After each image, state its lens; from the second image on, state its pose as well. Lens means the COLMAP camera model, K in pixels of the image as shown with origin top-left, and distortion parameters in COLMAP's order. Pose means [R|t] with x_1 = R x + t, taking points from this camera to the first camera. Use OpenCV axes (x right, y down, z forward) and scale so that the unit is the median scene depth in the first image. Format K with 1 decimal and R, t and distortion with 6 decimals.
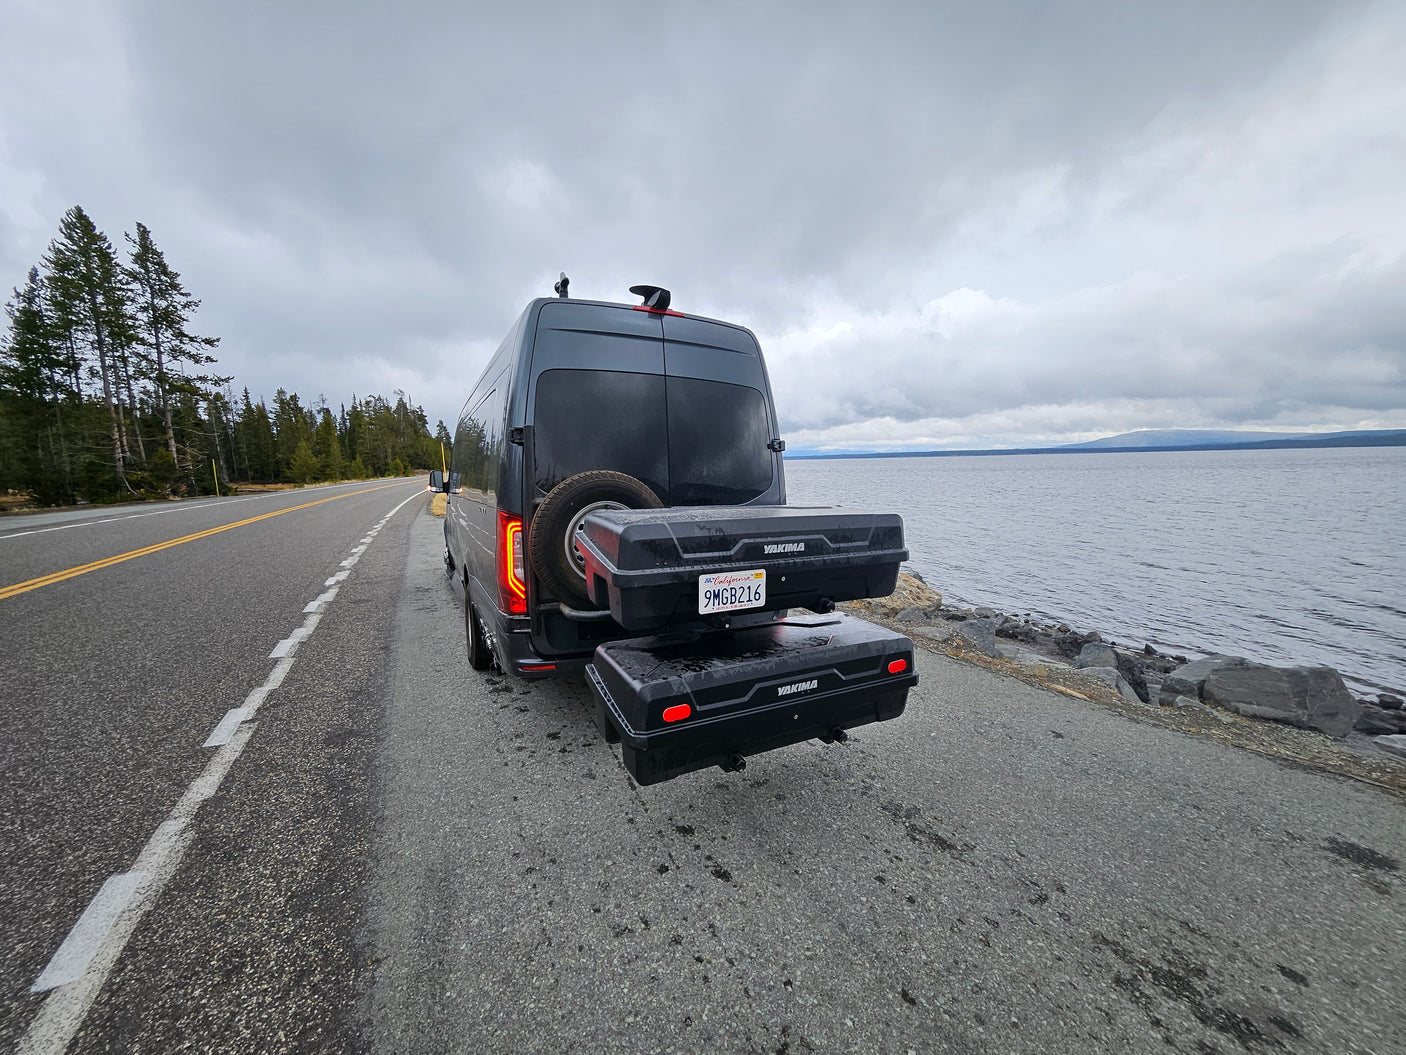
lens RADIAL K [[551.0, 0, 703.0], [0, 551.0, 527.5], [0, 0, 1]] dist [-0.009688, 0.002165]
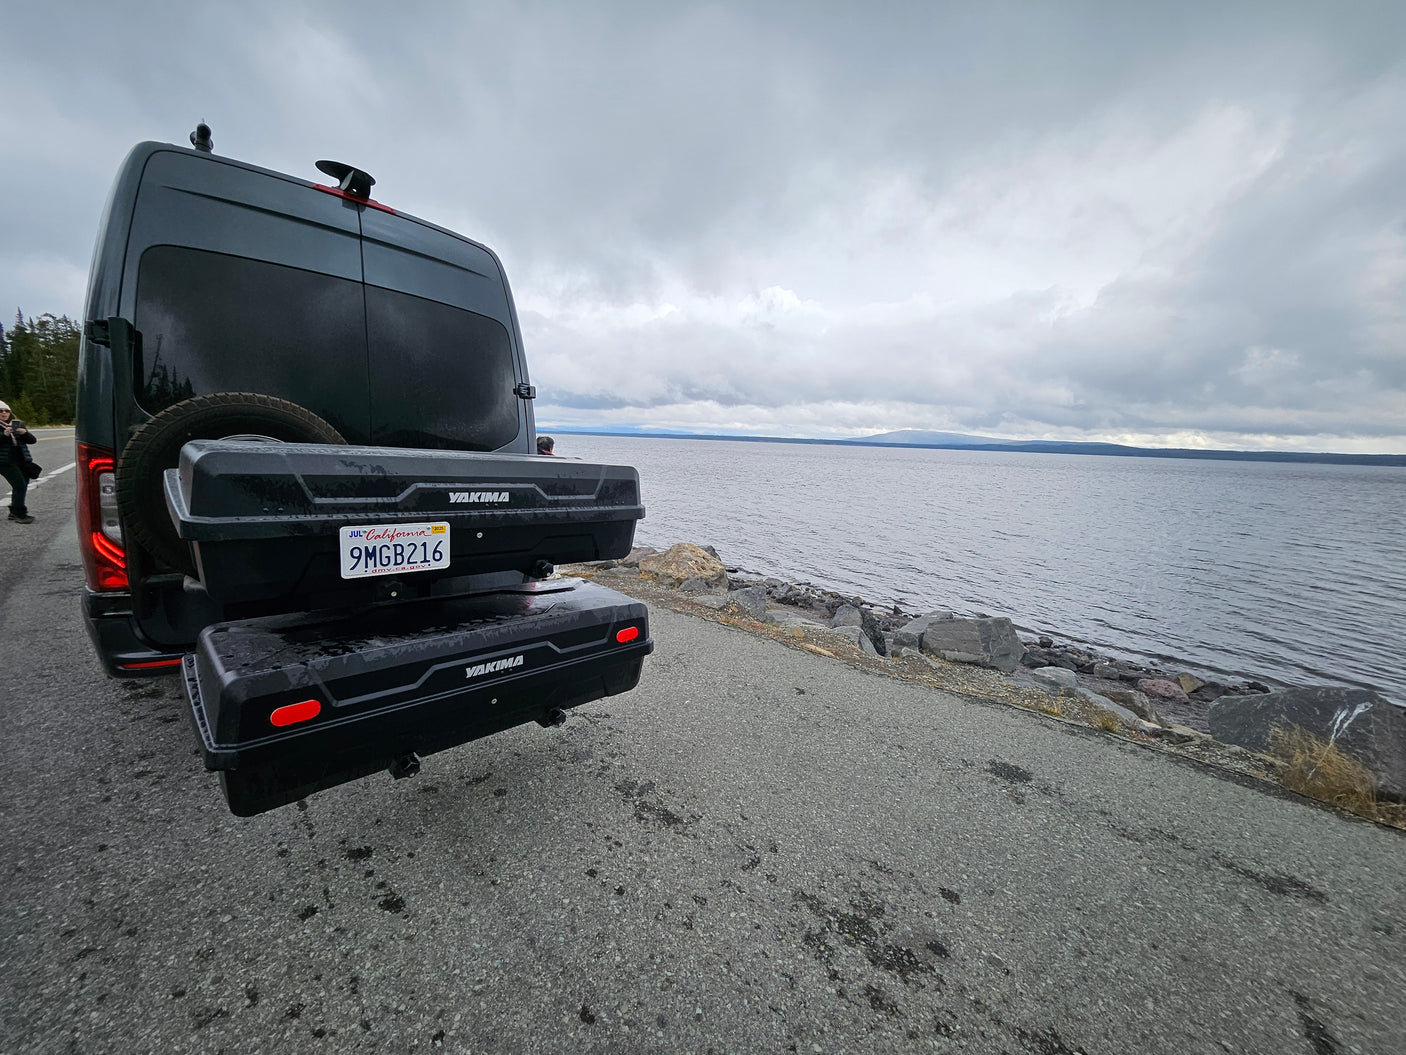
lens RADIAL K [[554.2, 0, 703.0], [0, 554.2, 527.5], [0, 0, 1]] dist [-0.002424, -0.004157]
pose [[0.944441, 0.008241, 0.328578, 0.187695], [-0.022719, 0.998931, 0.040248, 0.040924], [-0.327895, -0.045477, 0.943619, 0.117088]]
